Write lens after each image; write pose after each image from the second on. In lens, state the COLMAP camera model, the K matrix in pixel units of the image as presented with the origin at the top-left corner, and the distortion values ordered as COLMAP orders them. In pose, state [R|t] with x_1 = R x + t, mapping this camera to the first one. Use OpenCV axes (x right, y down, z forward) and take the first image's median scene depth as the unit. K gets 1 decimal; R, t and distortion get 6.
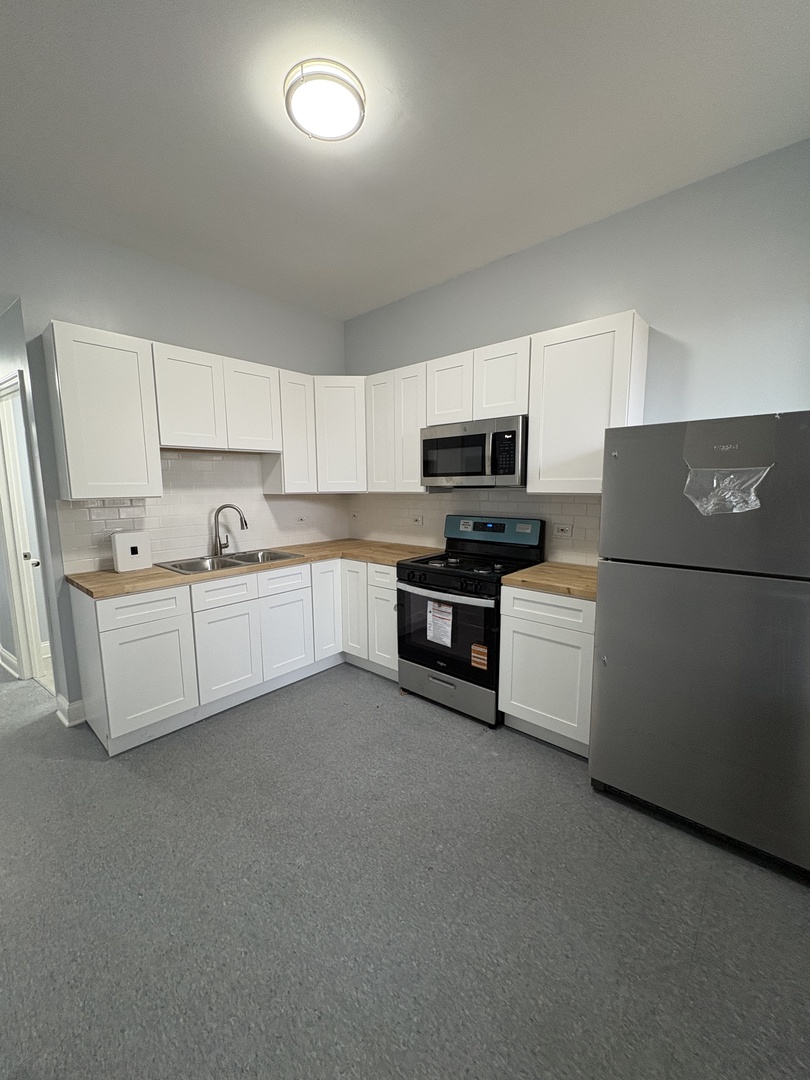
lens RADIAL K [[427.8, 0, 402.6], [0, 427.8, 540.6], [0, 0, 1]] dist [0.000793, -0.000075]
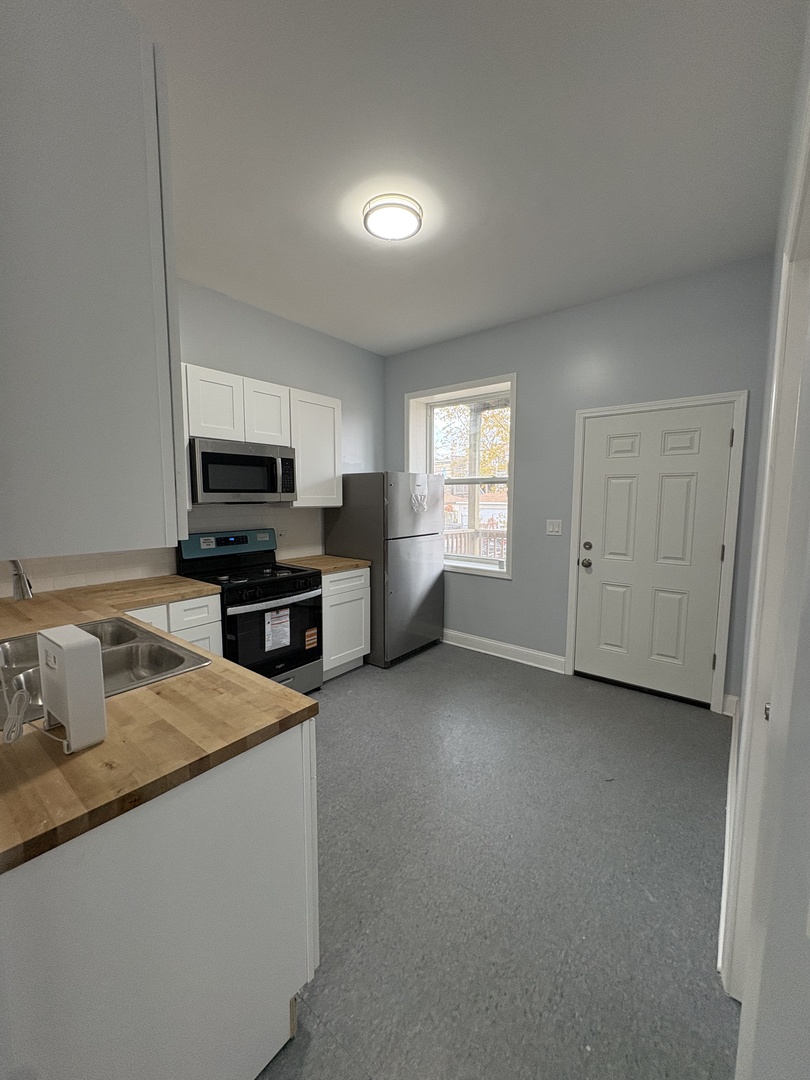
lens RADIAL K [[427.8, 0, 402.3], [0, 427.8, 540.0], [0, 0, 1]] dist [0.000793, -0.000075]
pose [[-0.048704, -0.093569, 0.994421, -0.998191], [0.132650, 0.986177, 0.099290, -0.094405], [-0.989966, 0.136745, -0.035619, 0.712214]]
